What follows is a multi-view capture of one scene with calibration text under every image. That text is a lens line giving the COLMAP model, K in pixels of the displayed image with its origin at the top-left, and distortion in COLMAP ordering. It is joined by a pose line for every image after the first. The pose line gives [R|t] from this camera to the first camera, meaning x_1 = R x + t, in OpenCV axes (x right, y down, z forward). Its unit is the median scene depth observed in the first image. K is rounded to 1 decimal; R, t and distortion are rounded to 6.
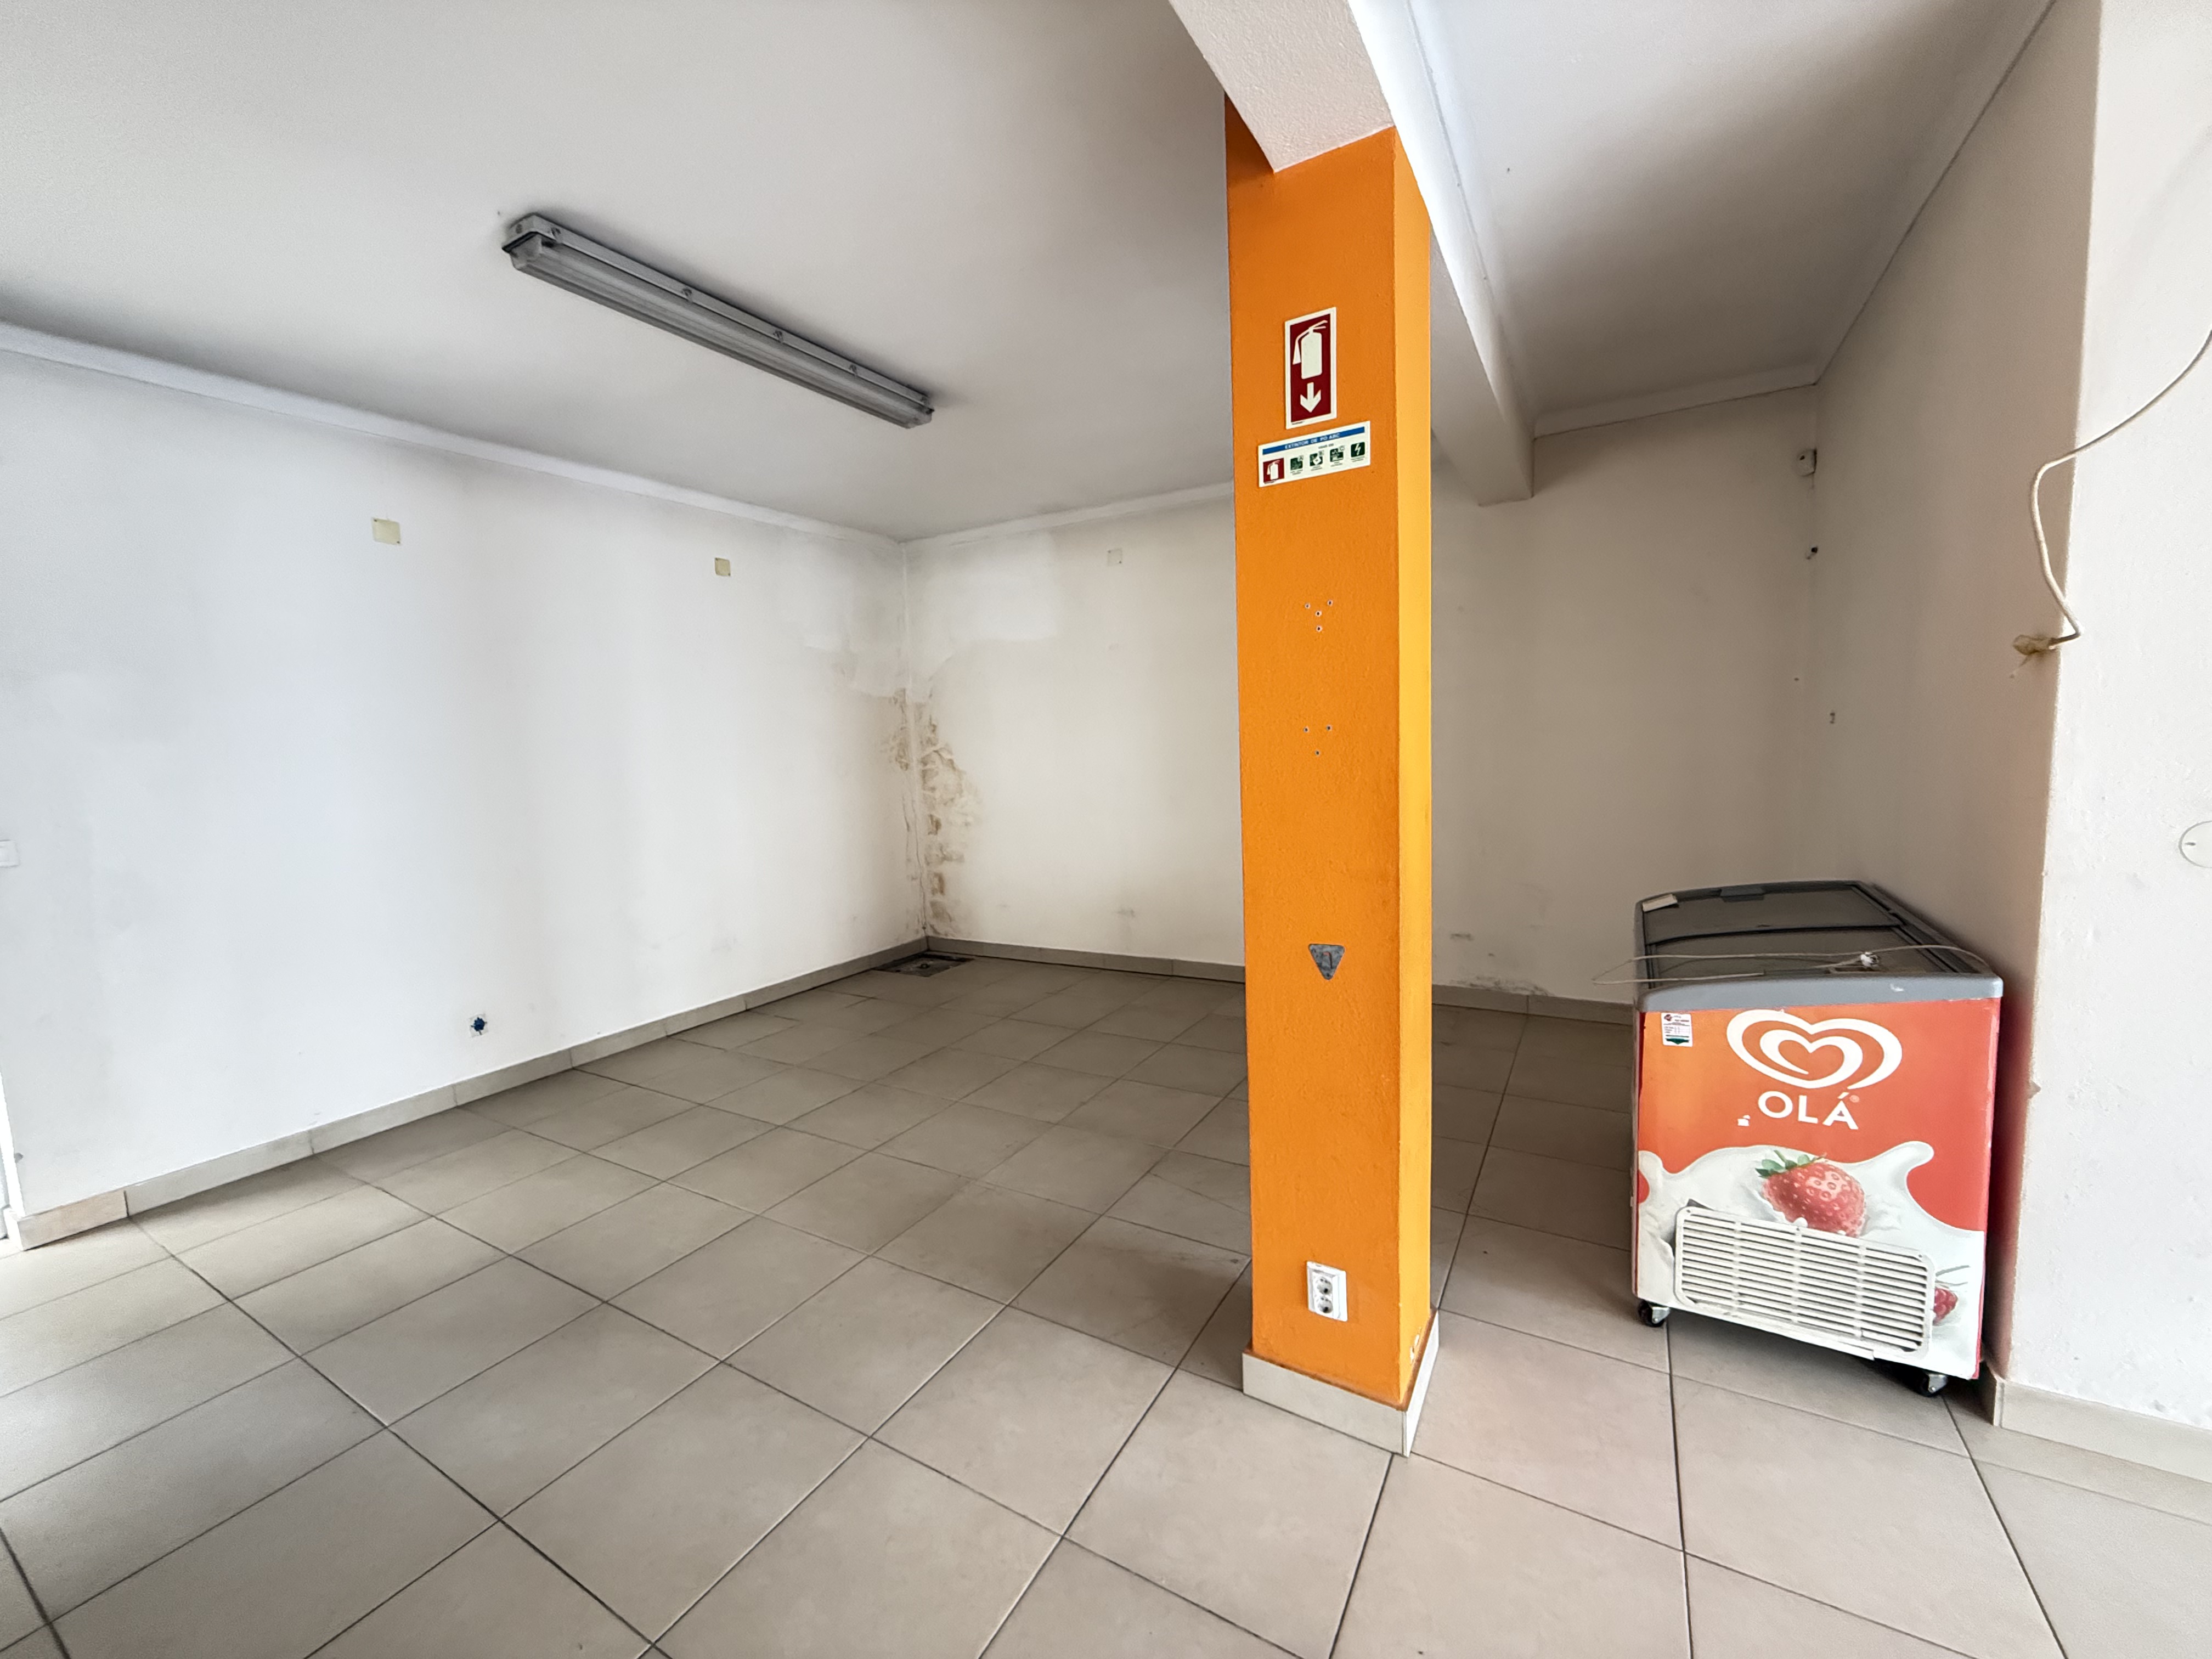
lens RADIAL K [[879.1, 0, 1099.7], [0, 879.1, 827.2], [0, 0, 1]] dist [0.000653, 0.000218]
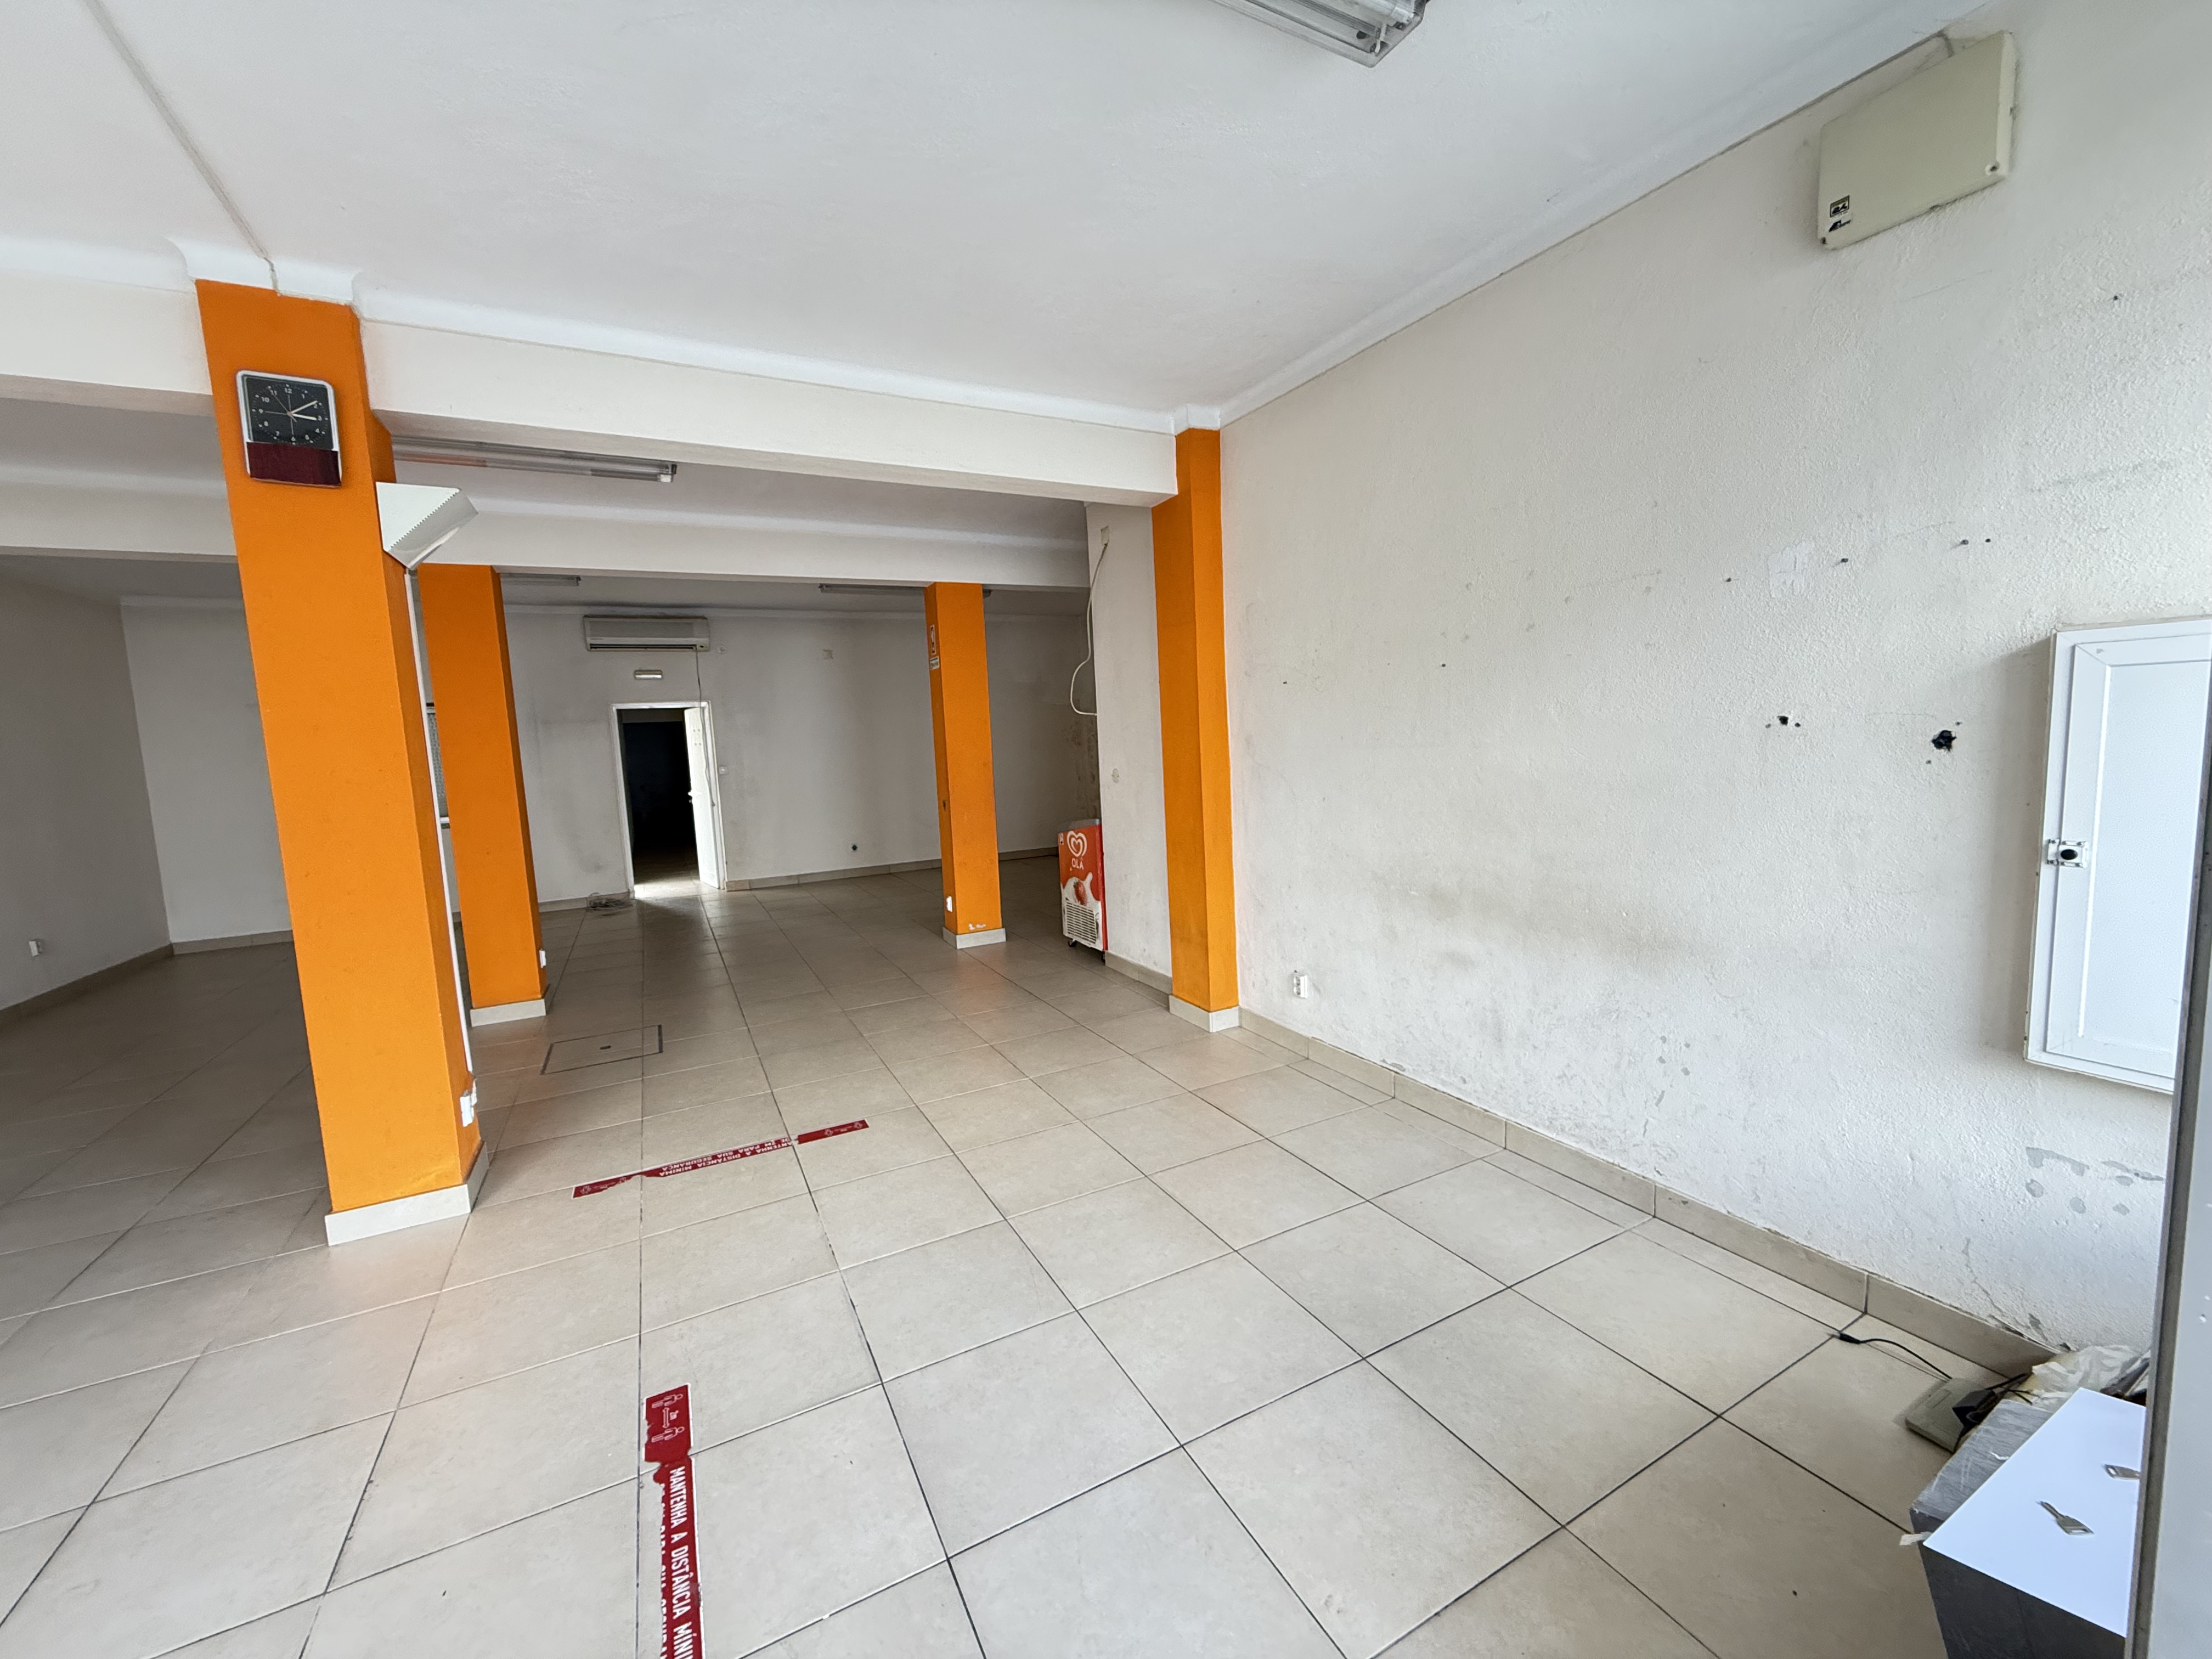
lens RADIAL K [[879.1, 0, 1099.7], [0, 879.1, 827.2], [0, 0, 1]] dist [0.000653, 0.000218]
pose [[0.844118, 0.056847, -0.533135, 2.461056], [-0.039272, 0.998248, 0.044261, 0.058114], [0.534717, -0.016424, 0.844871, -1.498963]]
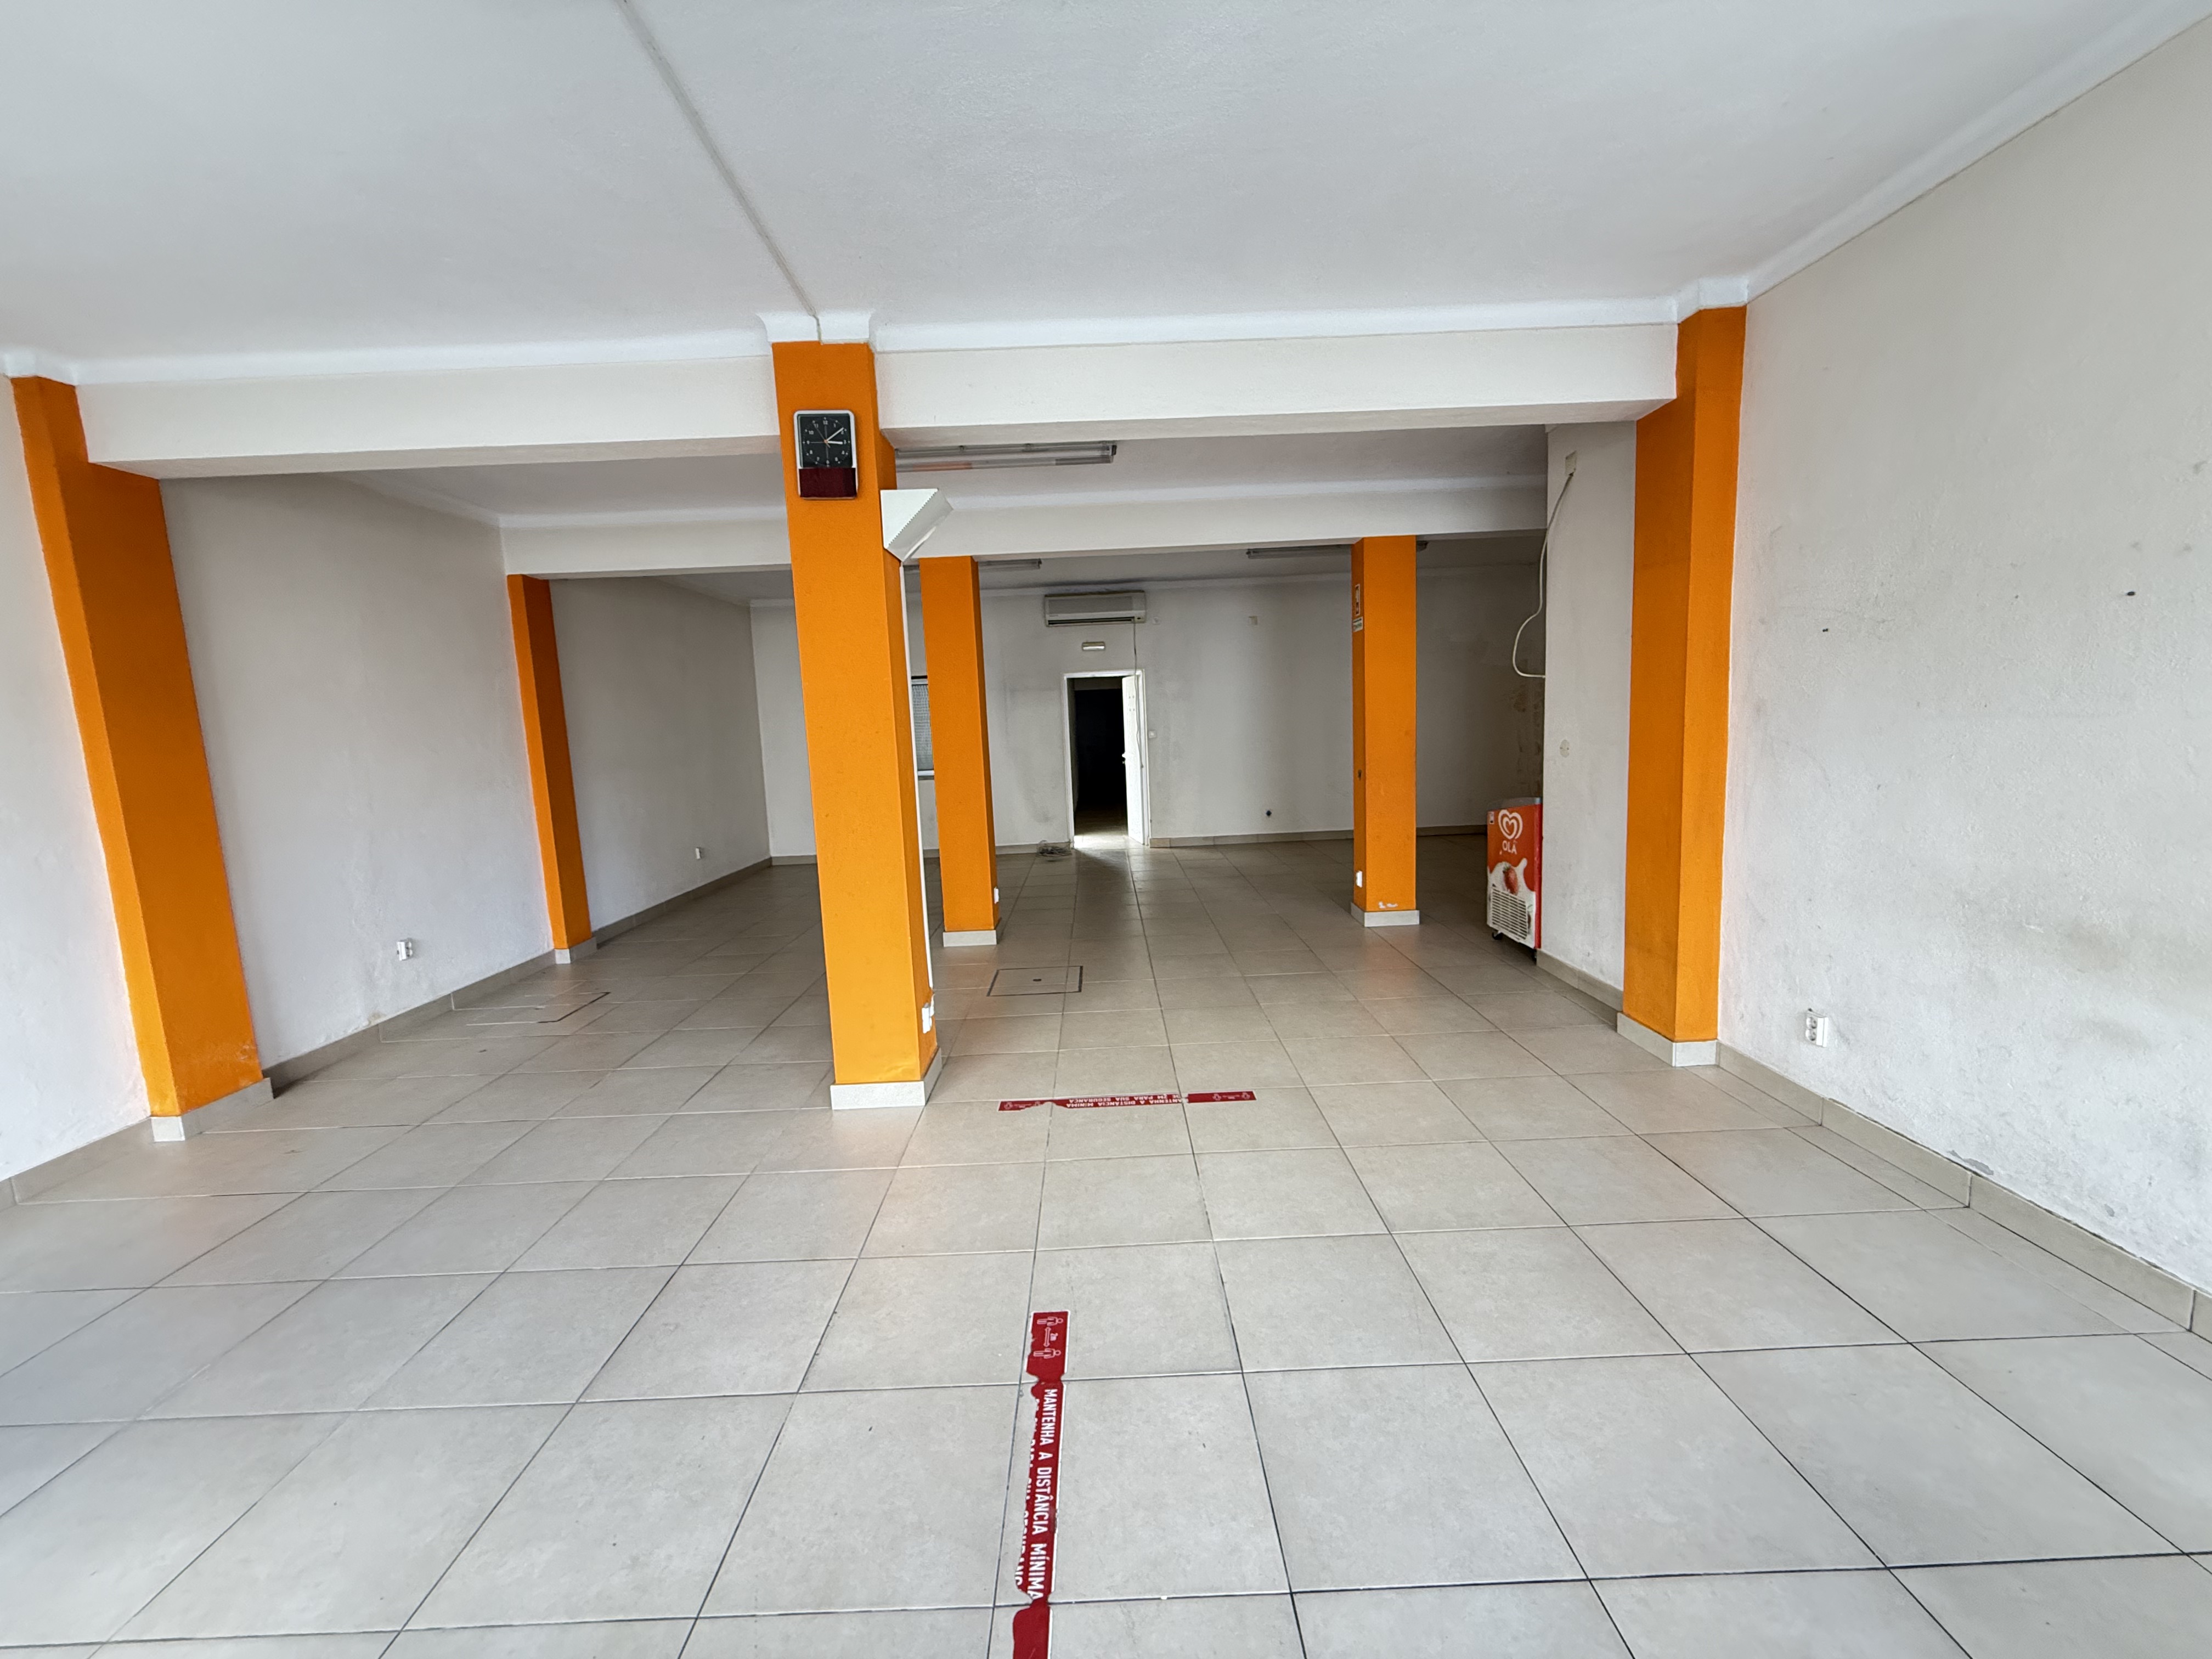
lens RADIAL K [[879.1, 0, 1099.7], [0, 879.1, 827.2], [0, 0, 1]] dist [0.000653, 0.000218]
pose [[0.508375, 0.121532, -0.852517, 2.426450], [-0.059041, 0.992581, 0.106291, 0.050496], [0.859110, -0.003702, 0.511778, -1.419875]]
